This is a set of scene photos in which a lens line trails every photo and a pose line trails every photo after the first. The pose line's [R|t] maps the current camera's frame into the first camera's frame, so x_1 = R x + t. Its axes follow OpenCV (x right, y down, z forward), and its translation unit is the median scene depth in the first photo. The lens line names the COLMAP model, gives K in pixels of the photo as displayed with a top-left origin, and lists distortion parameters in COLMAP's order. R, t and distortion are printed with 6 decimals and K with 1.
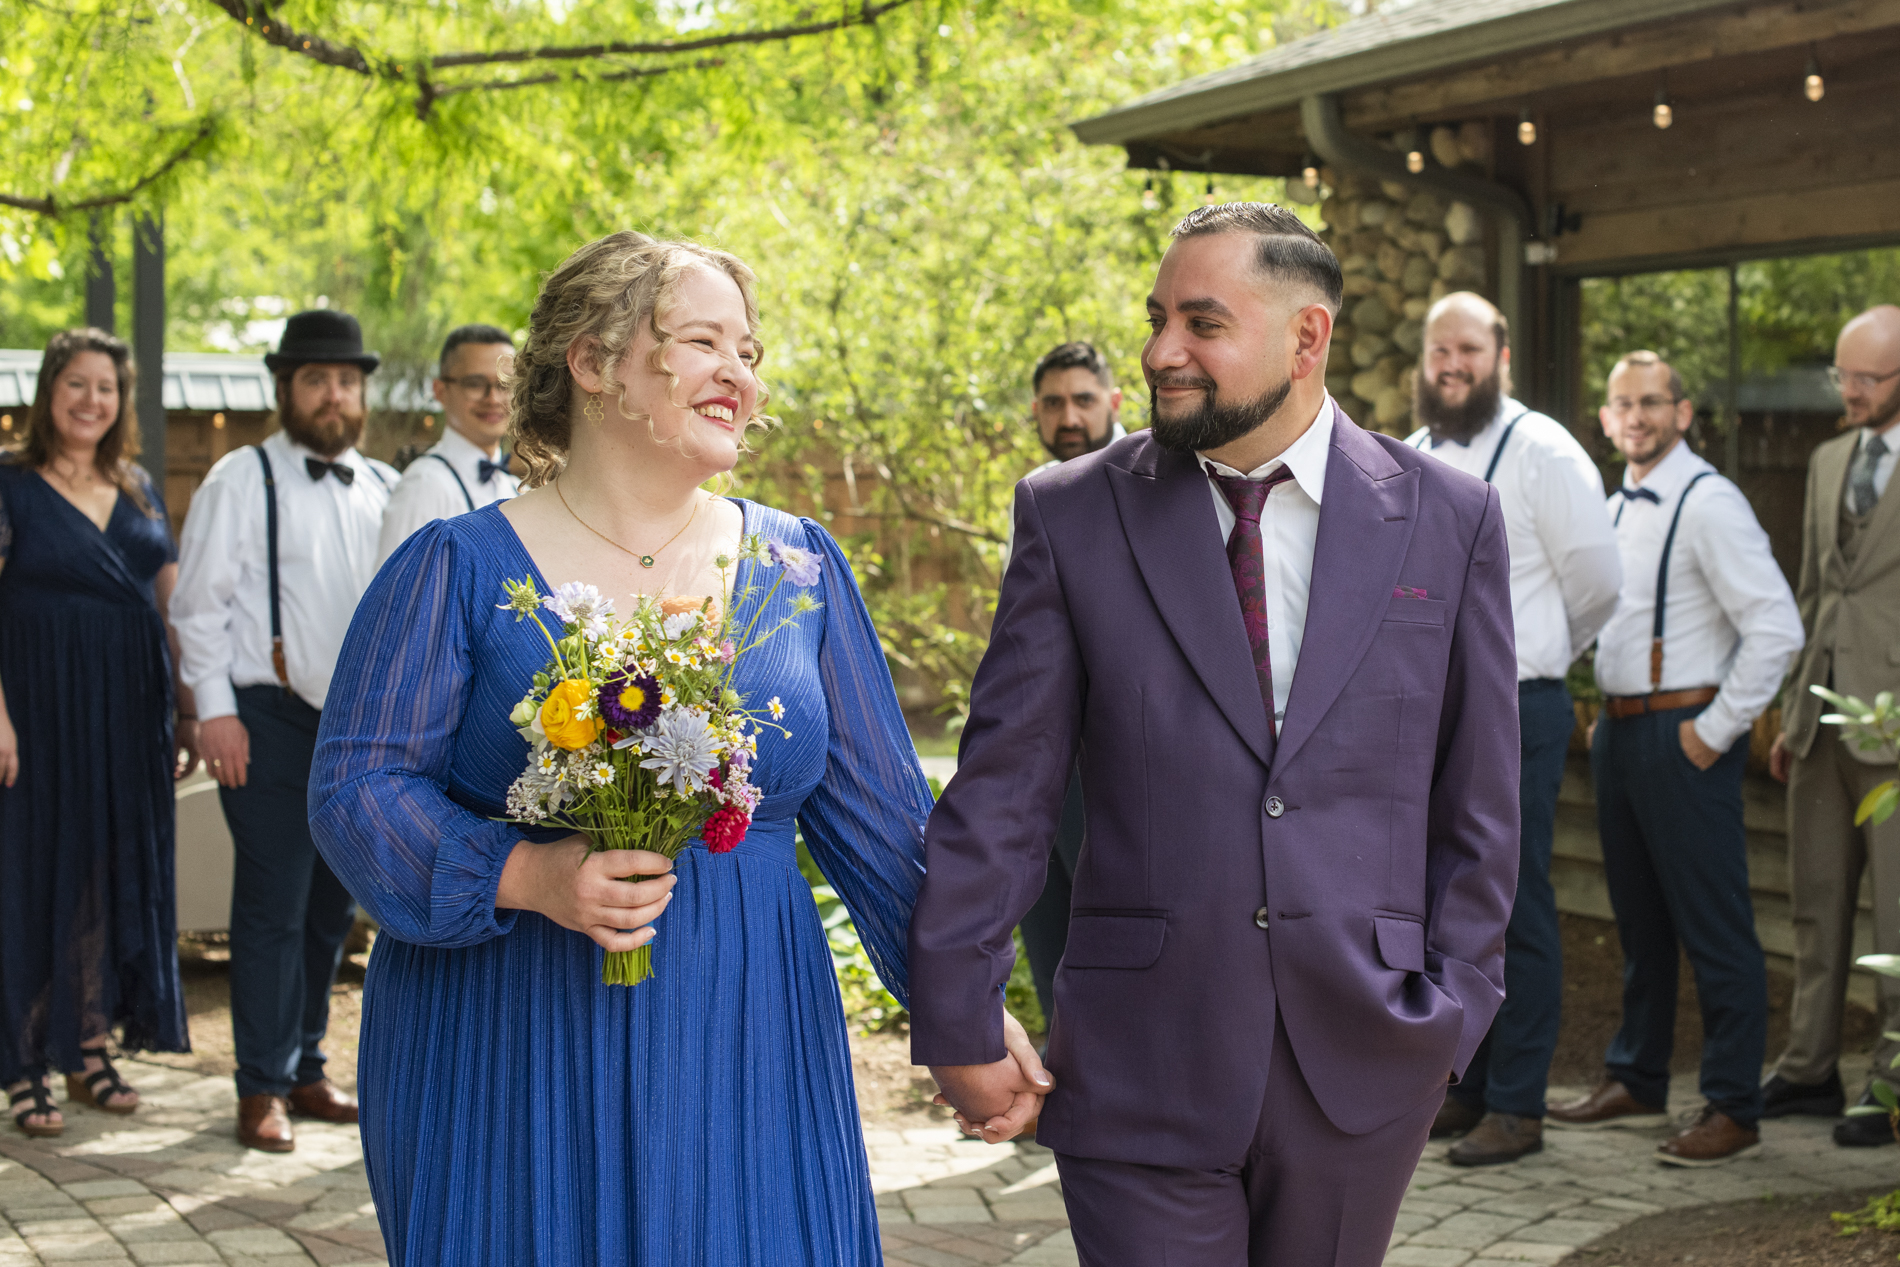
lens RADIAL K [[3420.0, 0, 1024.8], [0, 3420.0, 501.0], [0, 0, 1]] dist [-0.137311, 0.157013]
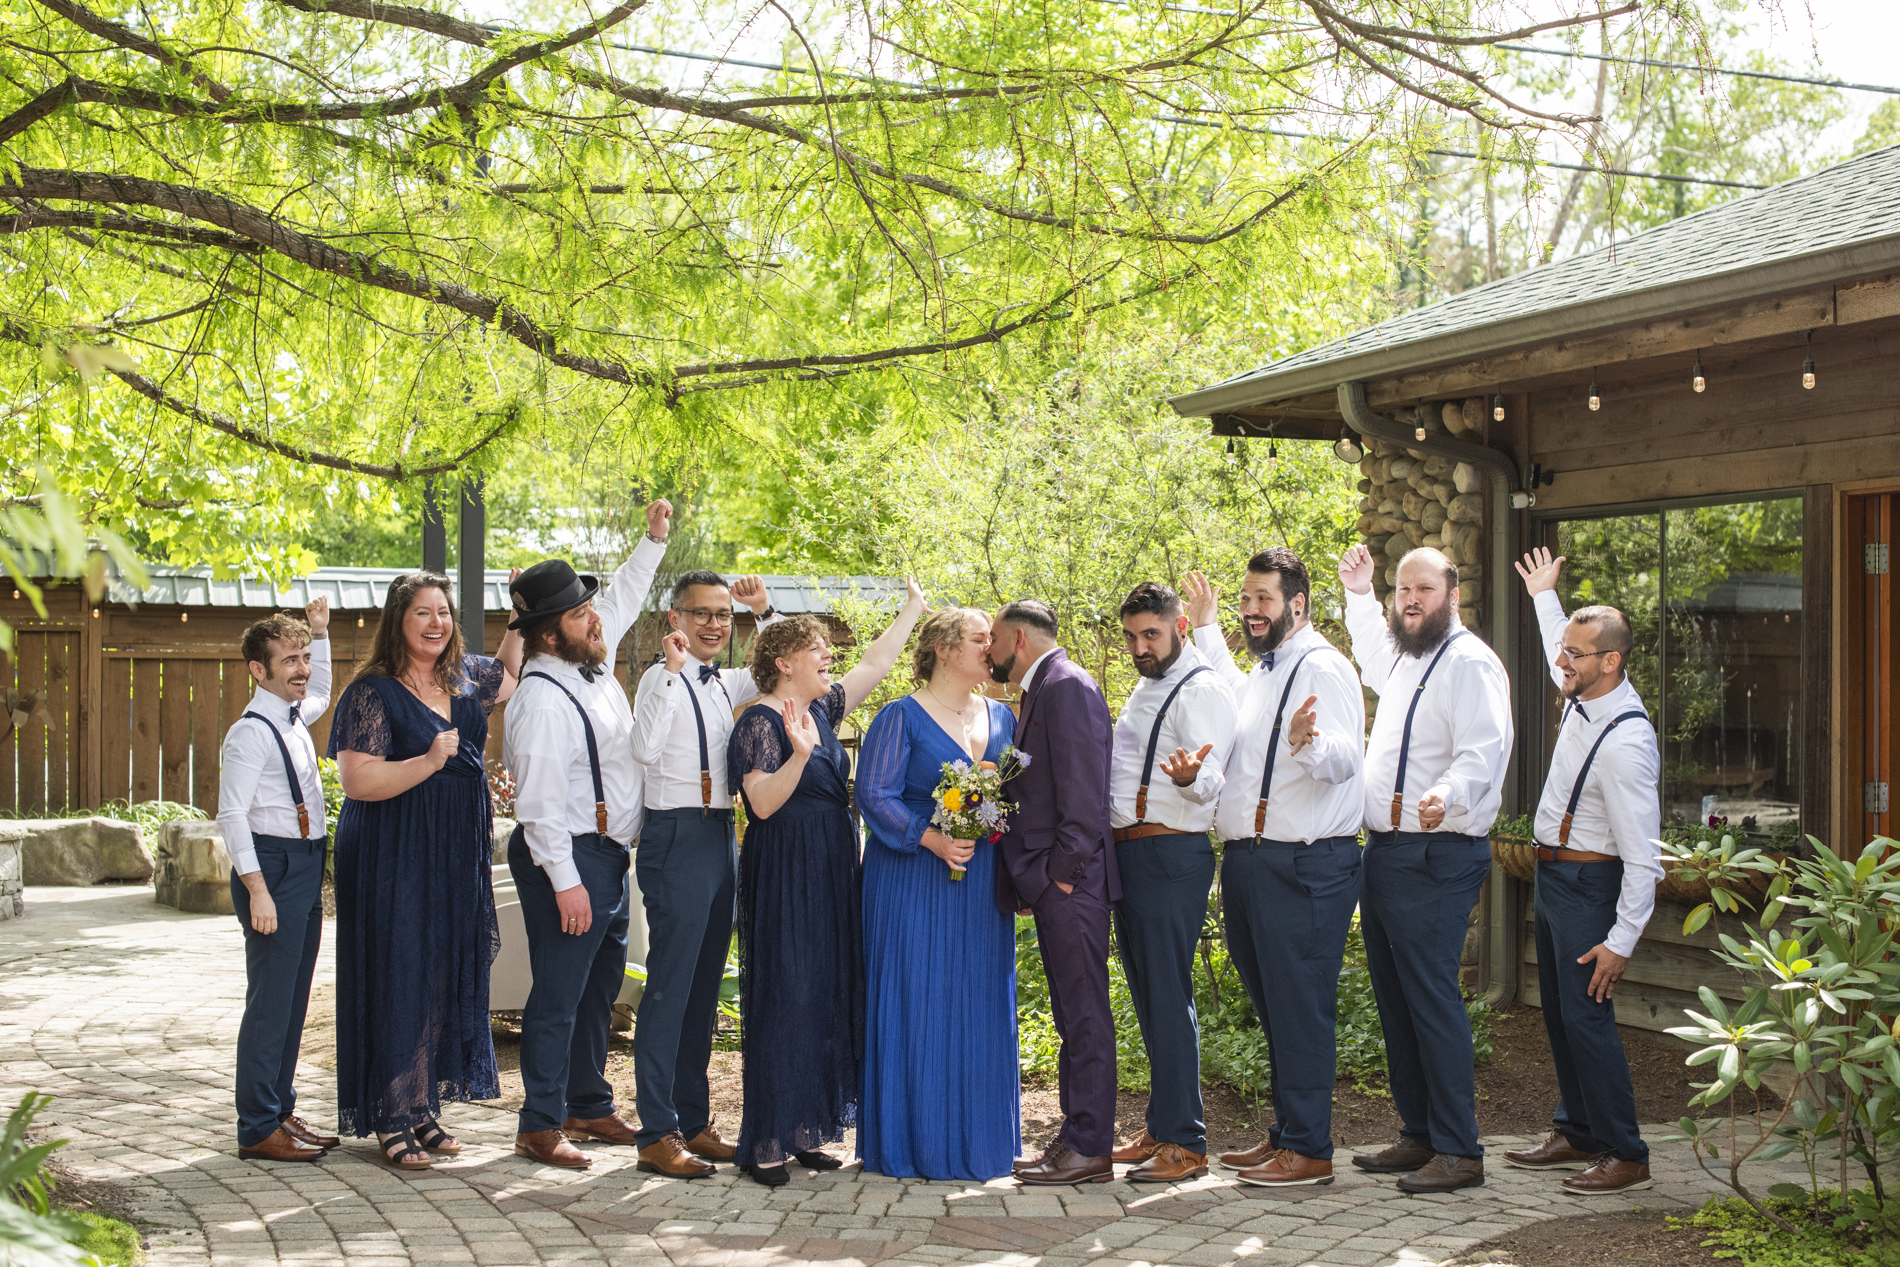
lens RADIAL K [[2888.3, 0, 916.5], [0, 2888.3, 633.5], [0, 0, 1]] dist [-0.115105, 0.051515]
pose [[0.995076, -0.001644, -0.099098, 0.029218], [0.000159, 0.999888, -0.014991, -0.005724], [0.099112, 0.014902, 0.994965, -0.112017]]
